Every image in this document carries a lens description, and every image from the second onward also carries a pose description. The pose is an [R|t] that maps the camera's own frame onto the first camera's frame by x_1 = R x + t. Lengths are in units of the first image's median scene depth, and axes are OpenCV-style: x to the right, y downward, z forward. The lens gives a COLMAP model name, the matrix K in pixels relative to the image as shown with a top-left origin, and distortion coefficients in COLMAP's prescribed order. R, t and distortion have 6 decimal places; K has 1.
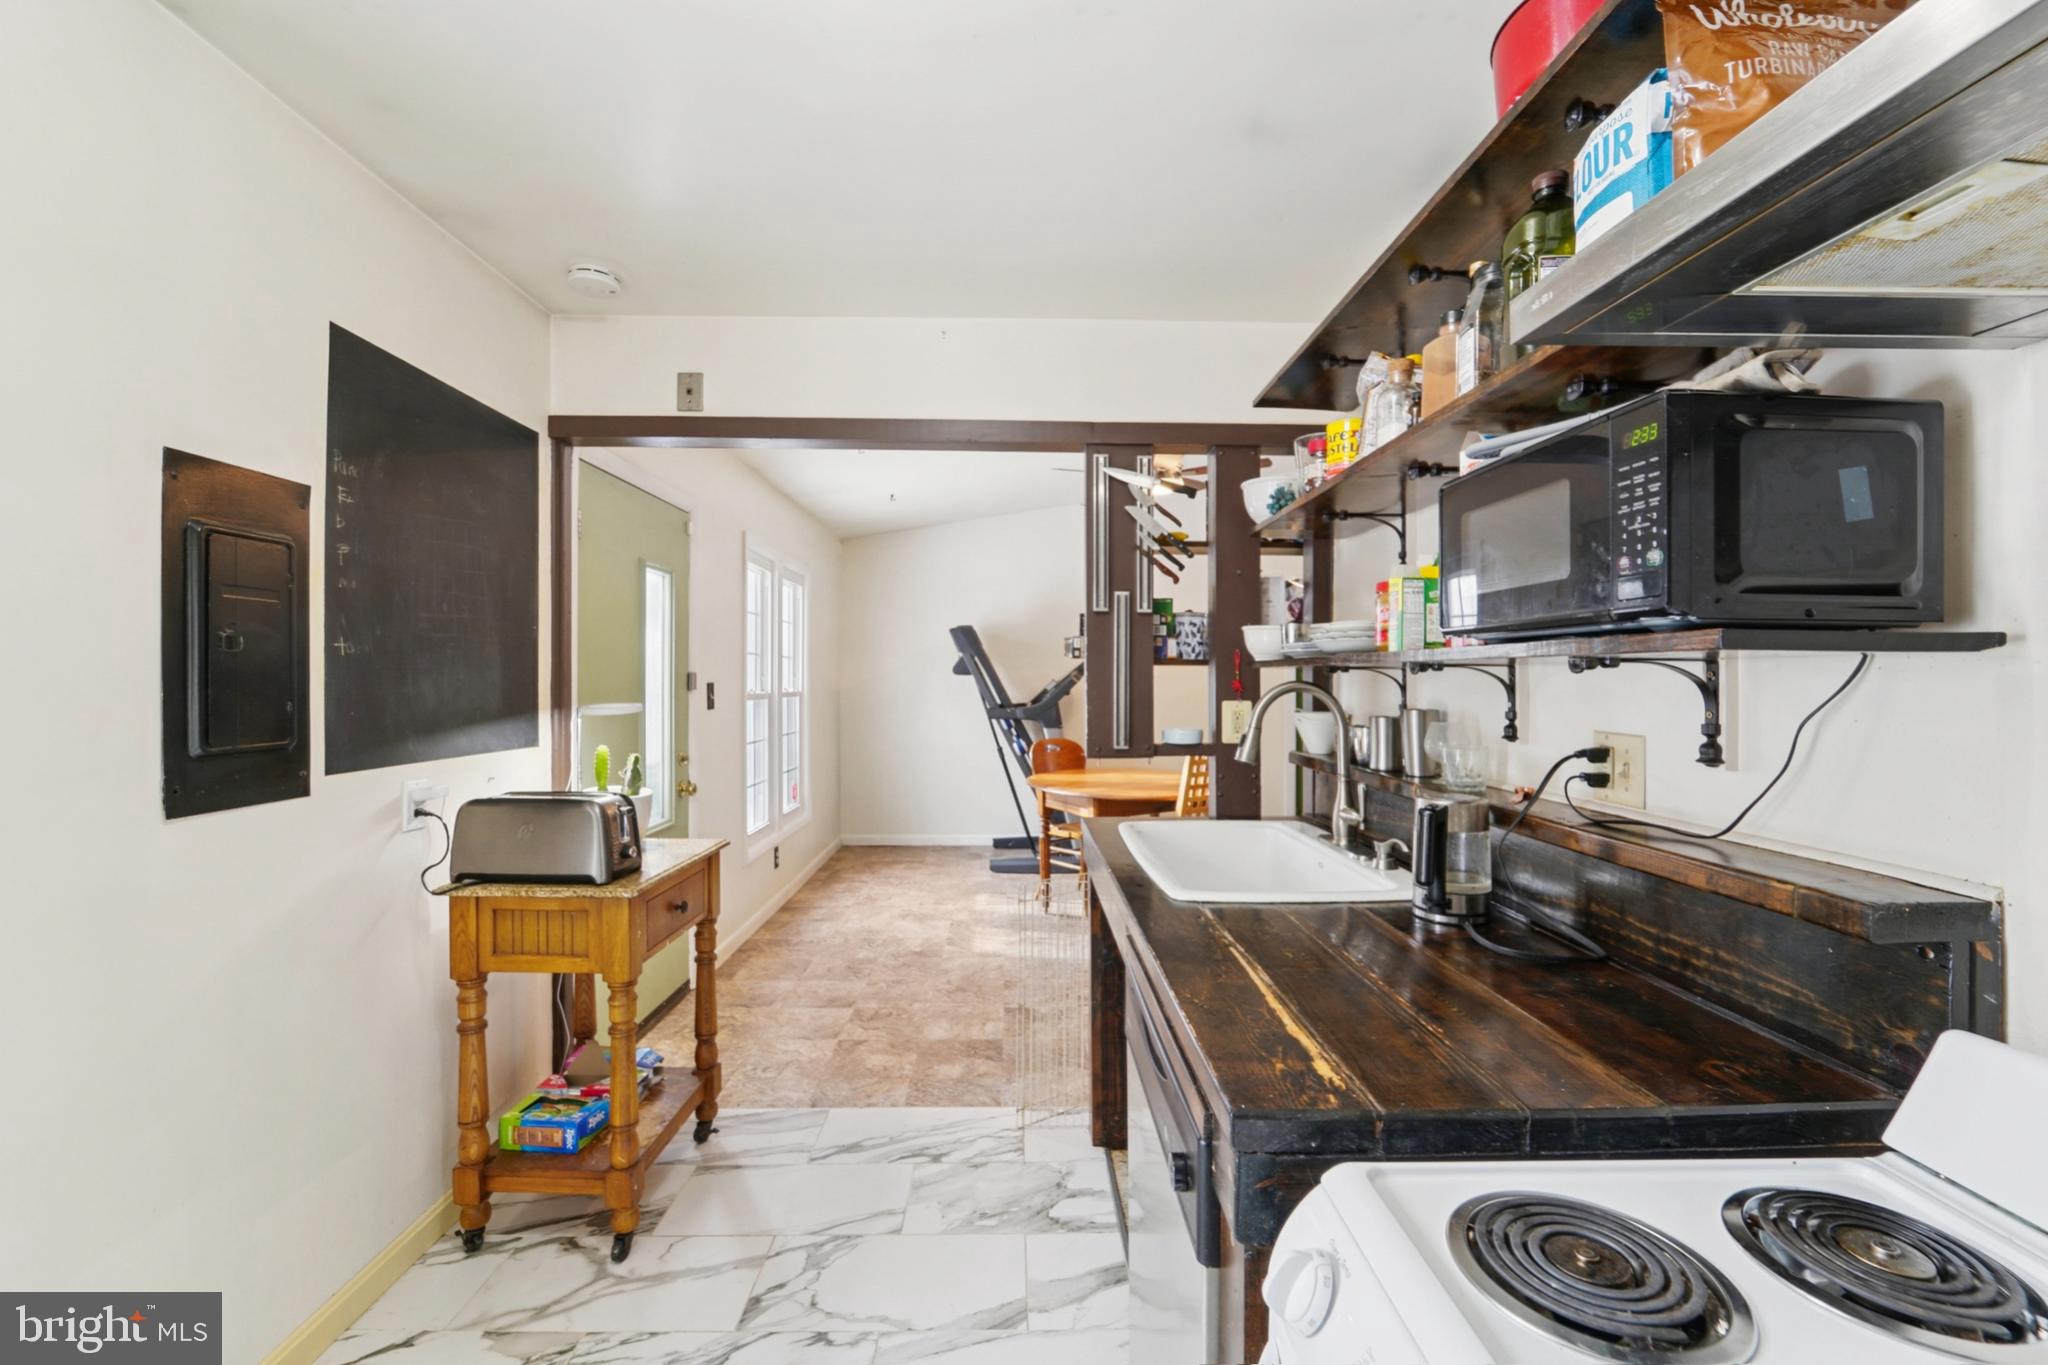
lens RADIAL K [[831.9, 0, 1022.3], [0, 831.9, 674.4], [0, 0, 1]] dist [-0.021383, 0.000036]
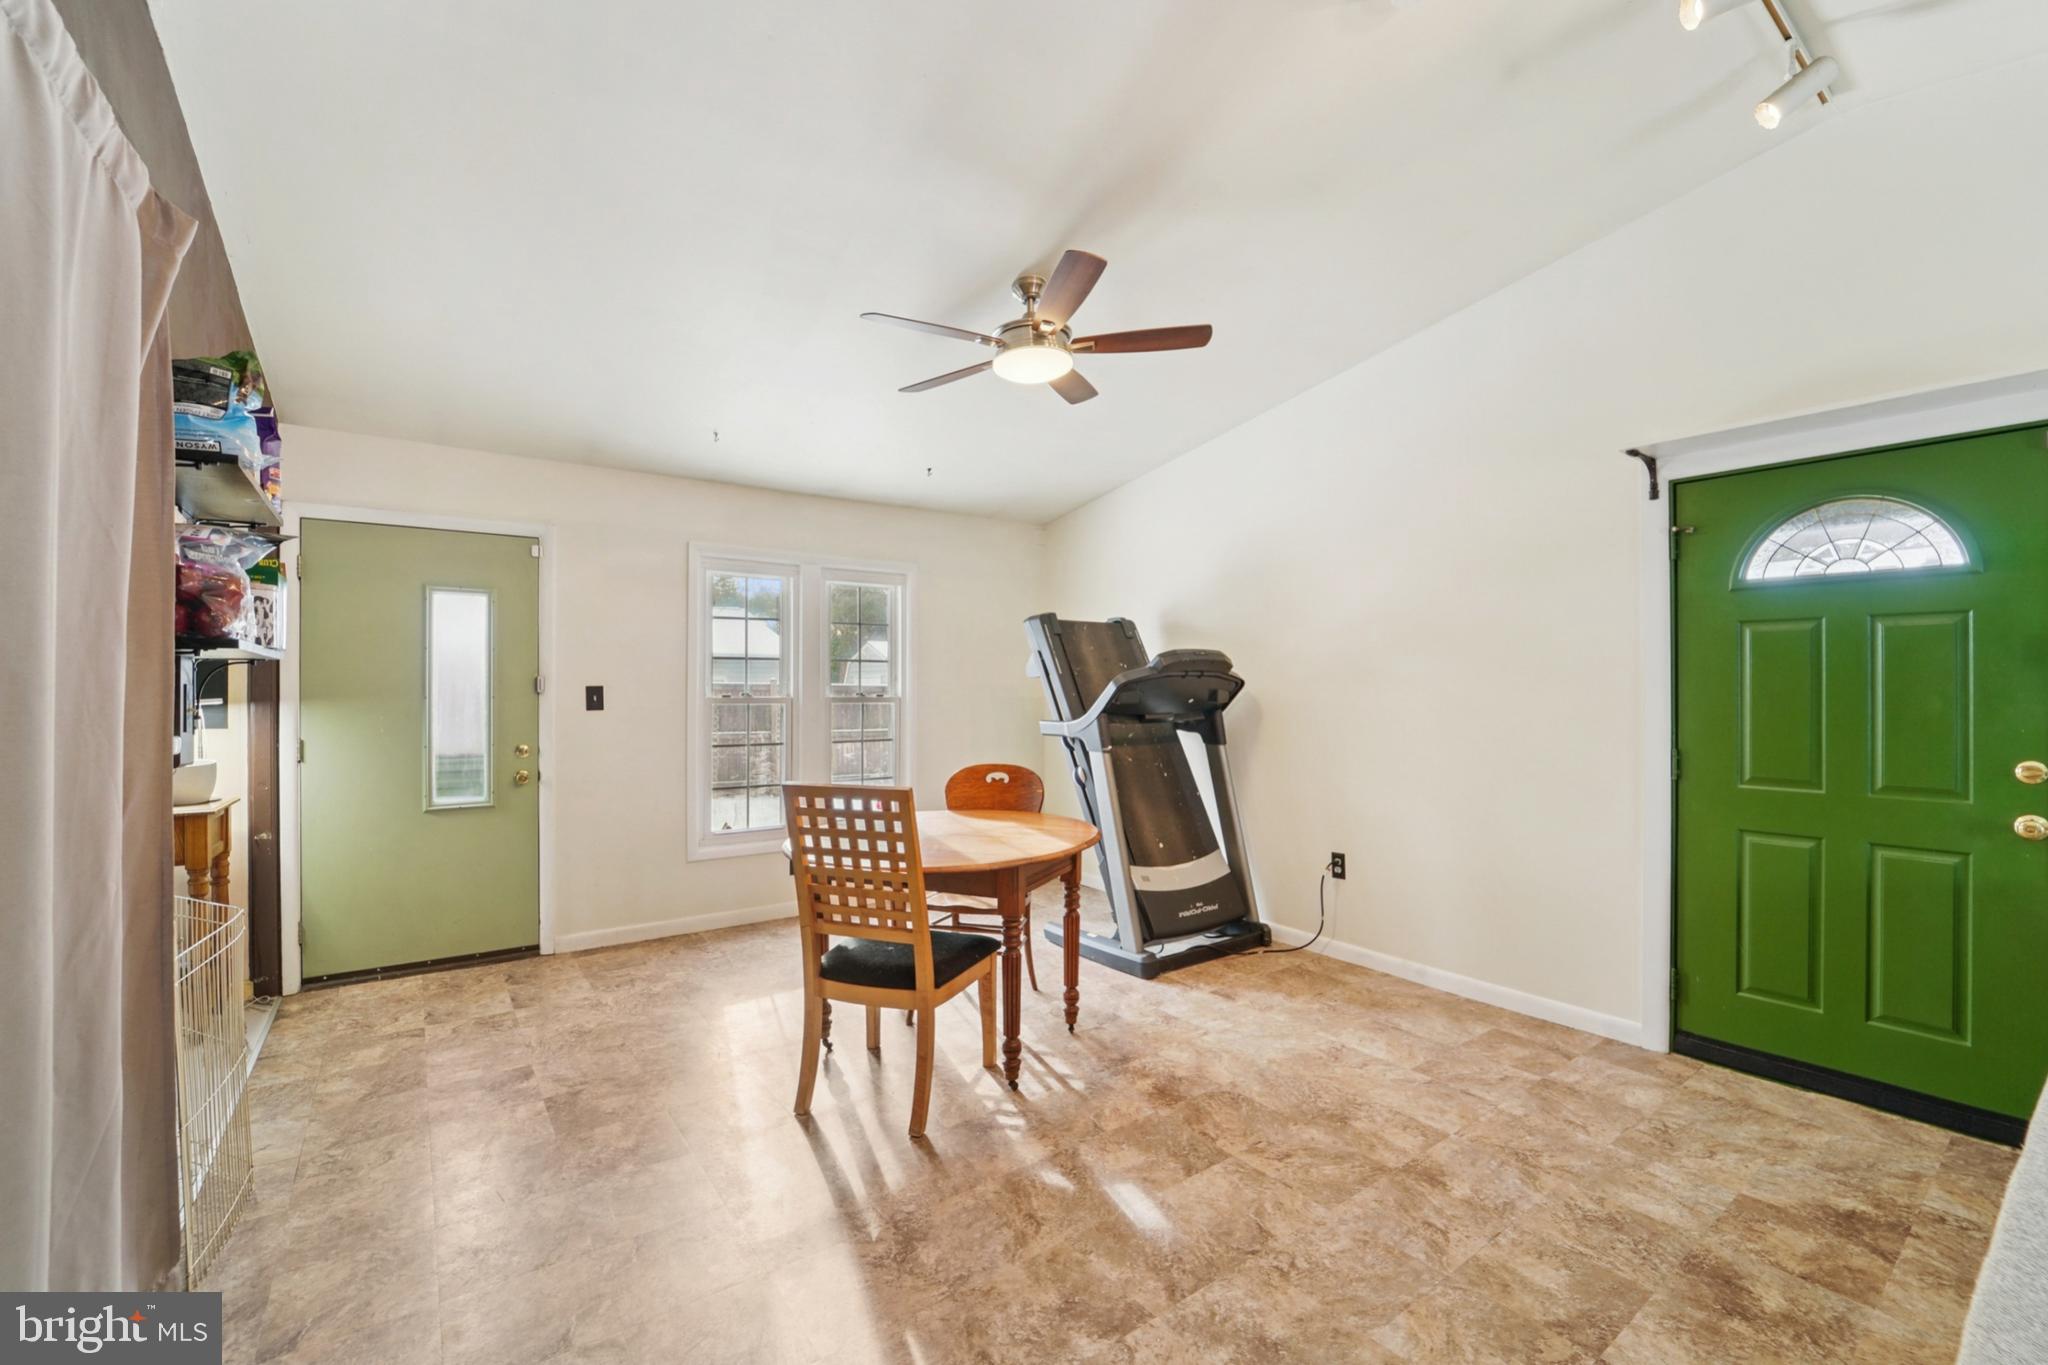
lens RADIAL K [[859.3, 0, 1024.0], [0, 859.3, 682.5], [0, 0, 1]] dist [-0.016751, 0.000031]
pose [[0.578335, -0.004250, -0.815788, 1.169532], [0.002197, 0.999991, -0.003652, 0.015924], [0.815796, 0.000320, 0.578339, 1.075498]]
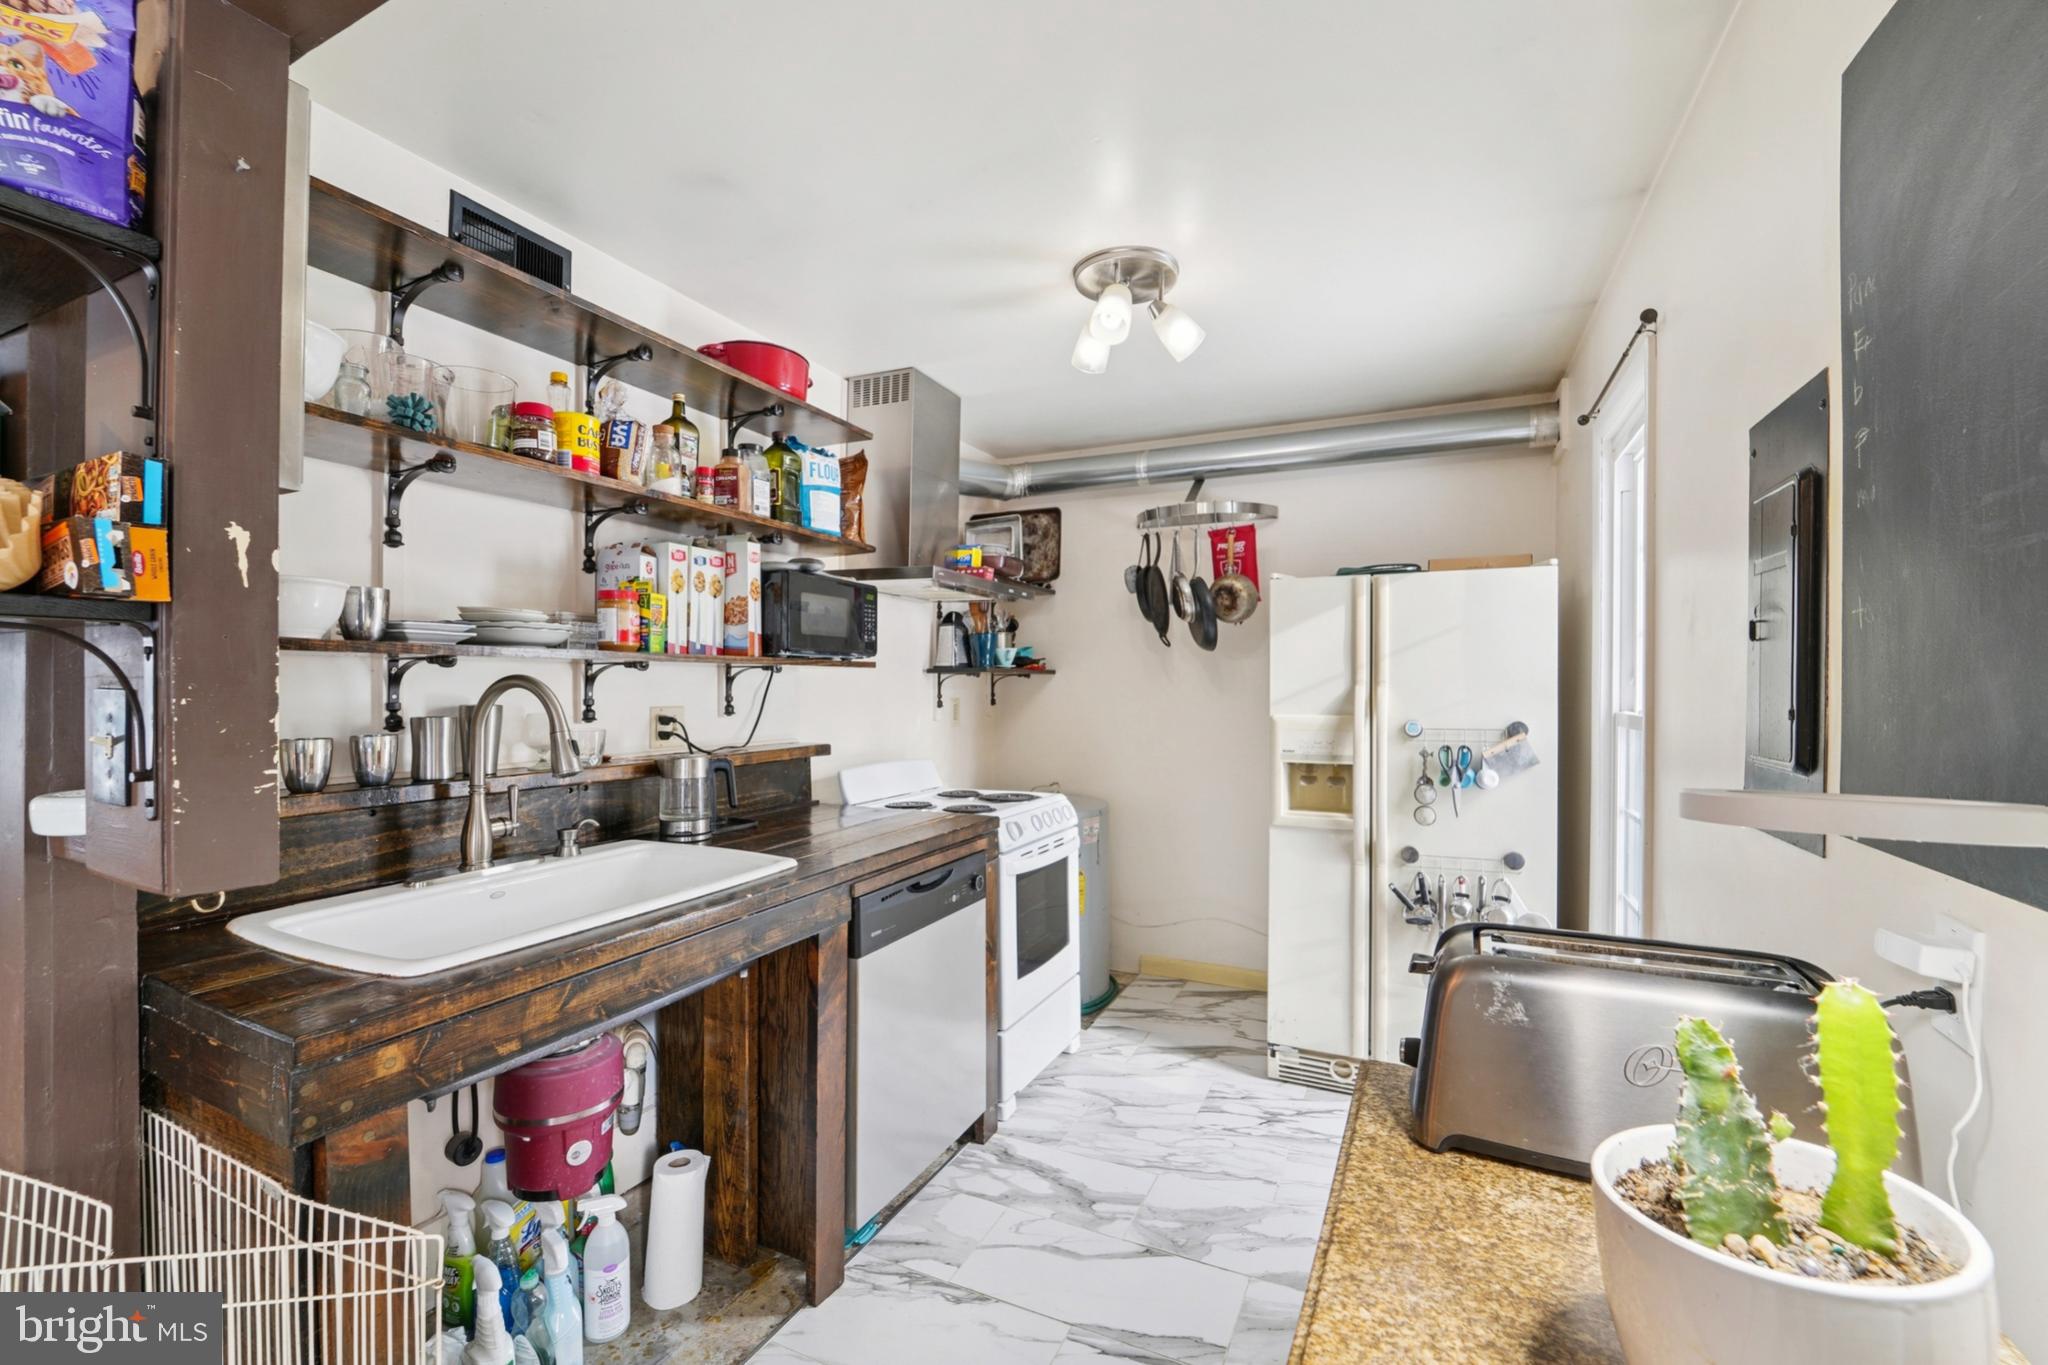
lens RADIAL K [[825.9, 0, 1023.7], [0, 825.9, 695.3], [0, 0, 1]] dist [-0.013387, -0.000011]
pose [[-0.897005, -0.002715, 0.442013, -0.326994], [0.001079, 0.999965, 0.008330, 0.015502], [-0.442020, 0.007949, -0.896970, 1.017202]]
